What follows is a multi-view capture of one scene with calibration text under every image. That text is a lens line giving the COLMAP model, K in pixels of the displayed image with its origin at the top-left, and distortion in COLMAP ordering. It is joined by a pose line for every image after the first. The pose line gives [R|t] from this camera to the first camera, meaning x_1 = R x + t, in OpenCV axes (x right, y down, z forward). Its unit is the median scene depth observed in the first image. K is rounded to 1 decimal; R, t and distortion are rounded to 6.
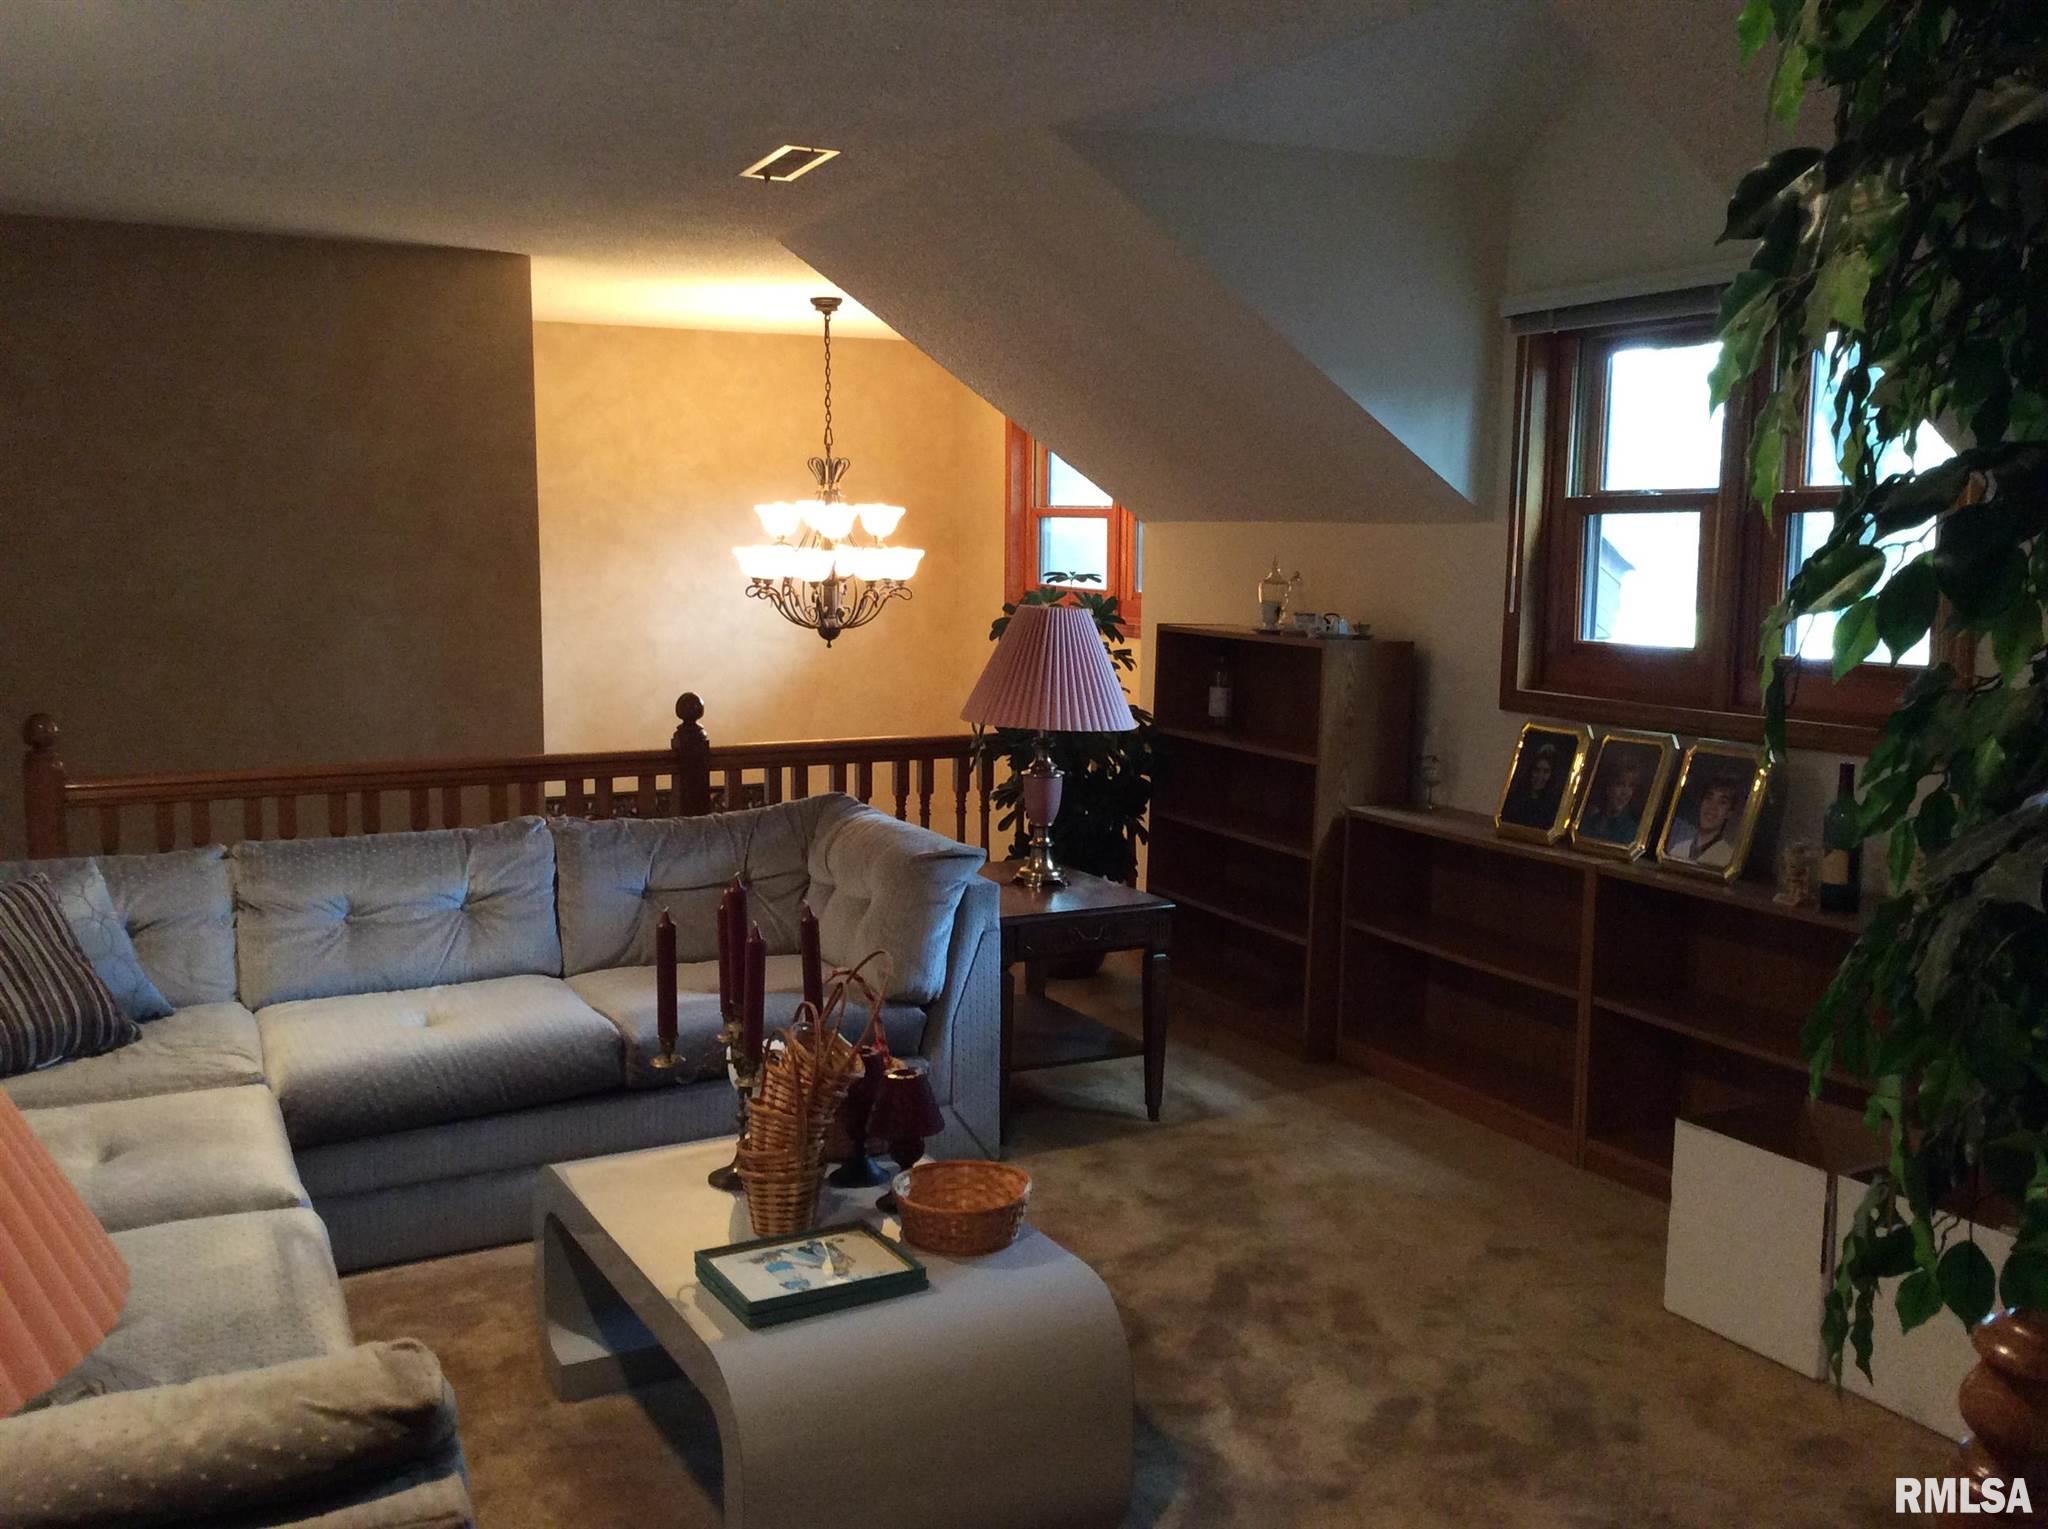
lens RADIAL K [[1862.2, 0, 1028.6], [0, 1862.2, 767.8], [0, 0, 1]] dist [0.020163, 0.000000]
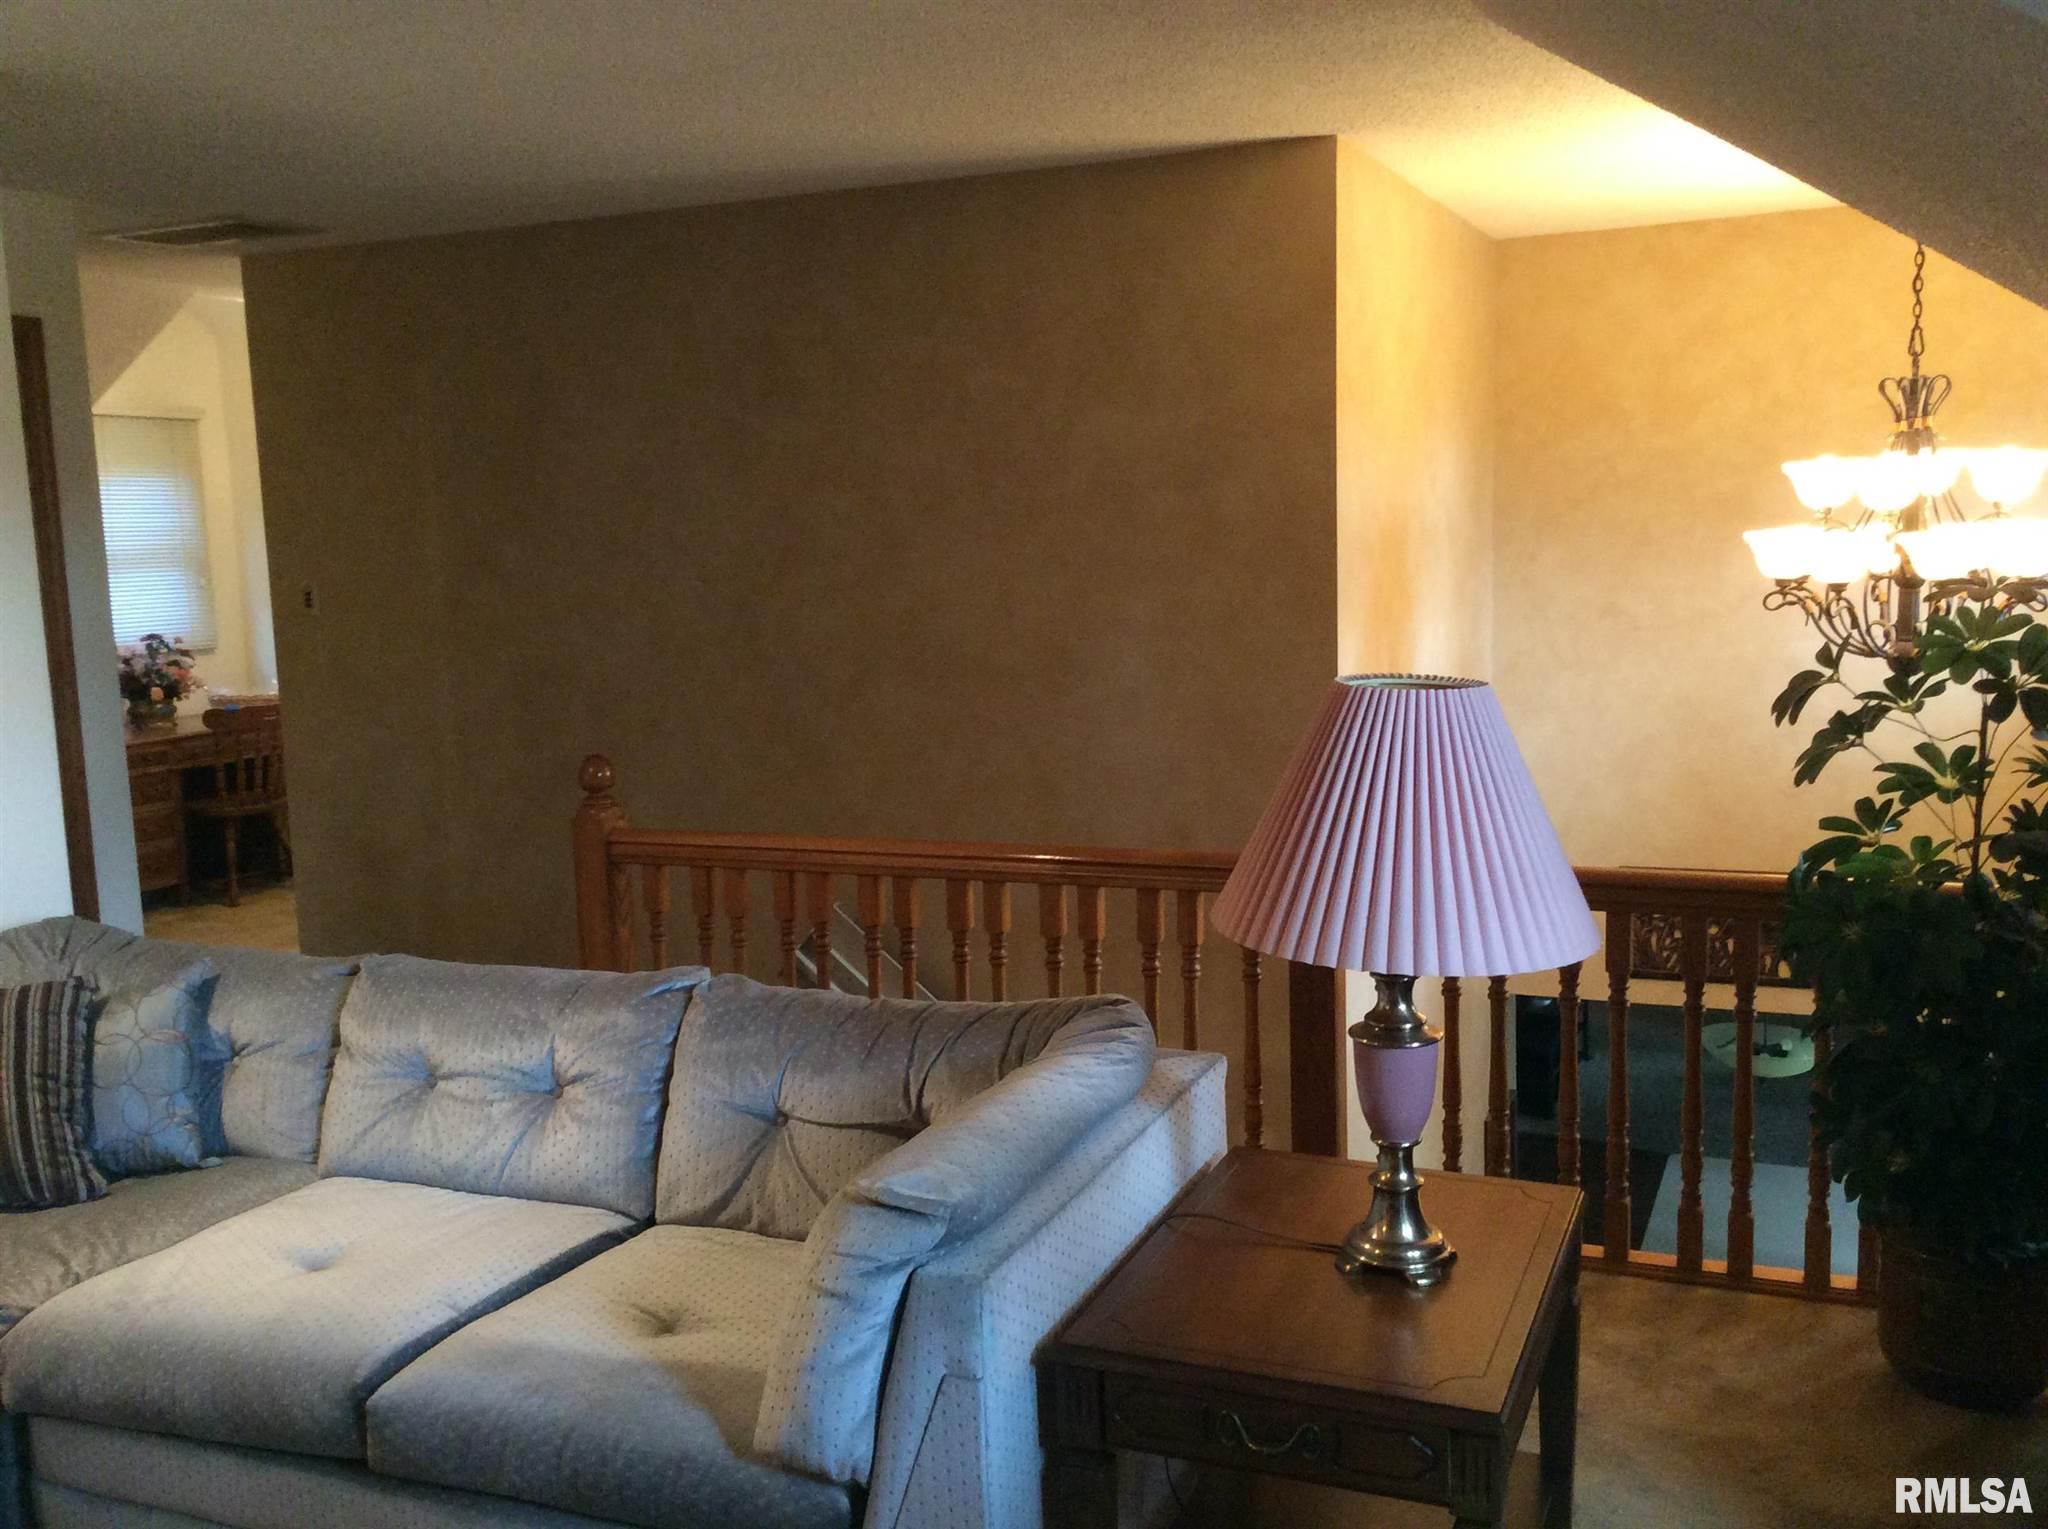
lens RADIAL K [[1862.2, 0, 1021.1], [0, 1862.2, 760.3], [0, 0, 1]] dist [0.020163, 0.000000]
pose [[0.628351, 0.067603, -0.774987, 0.191766], [-0.058730, 0.997496, 0.039395, -0.048726], [0.775710, 0.020762, 0.630748, 0.392844]]
